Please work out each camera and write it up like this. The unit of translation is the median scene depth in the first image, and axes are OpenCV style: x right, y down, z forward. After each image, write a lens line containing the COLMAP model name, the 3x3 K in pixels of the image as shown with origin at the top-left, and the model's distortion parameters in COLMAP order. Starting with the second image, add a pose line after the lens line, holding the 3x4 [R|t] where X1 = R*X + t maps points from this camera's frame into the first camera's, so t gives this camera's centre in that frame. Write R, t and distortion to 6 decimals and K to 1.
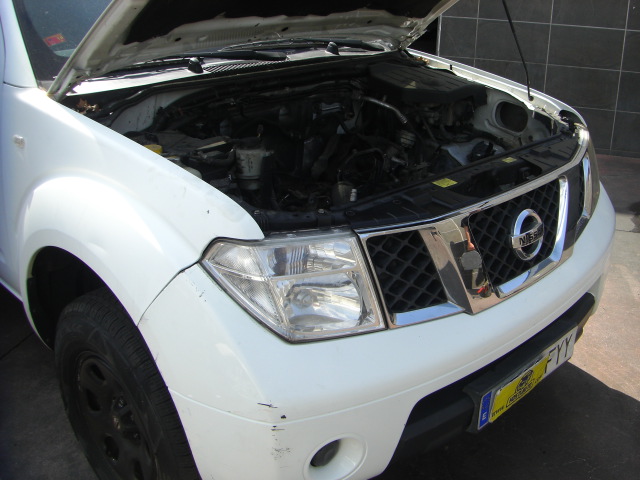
lens RADIAL K [[715.1, 0, 341.2], [0, 715.1, 216.0], [0, 0, 1]] dist [-0.128900, 0.000000]
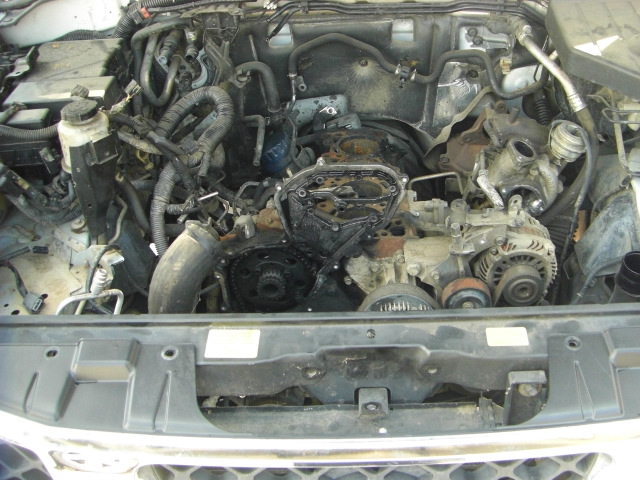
lens RADIAL K [[715.1, 0, 360.5], [0, 715.1, 201.5], [0, 0, 1]] dist [-0.128900, 0.000000]
pose [[0.705362, 0.393832, -0.589373, 0.428345], [-0.226101, 0.913025, 0.339505, -0.295093], [0.671820, -0.106216, 0.733059, 0.742629]]
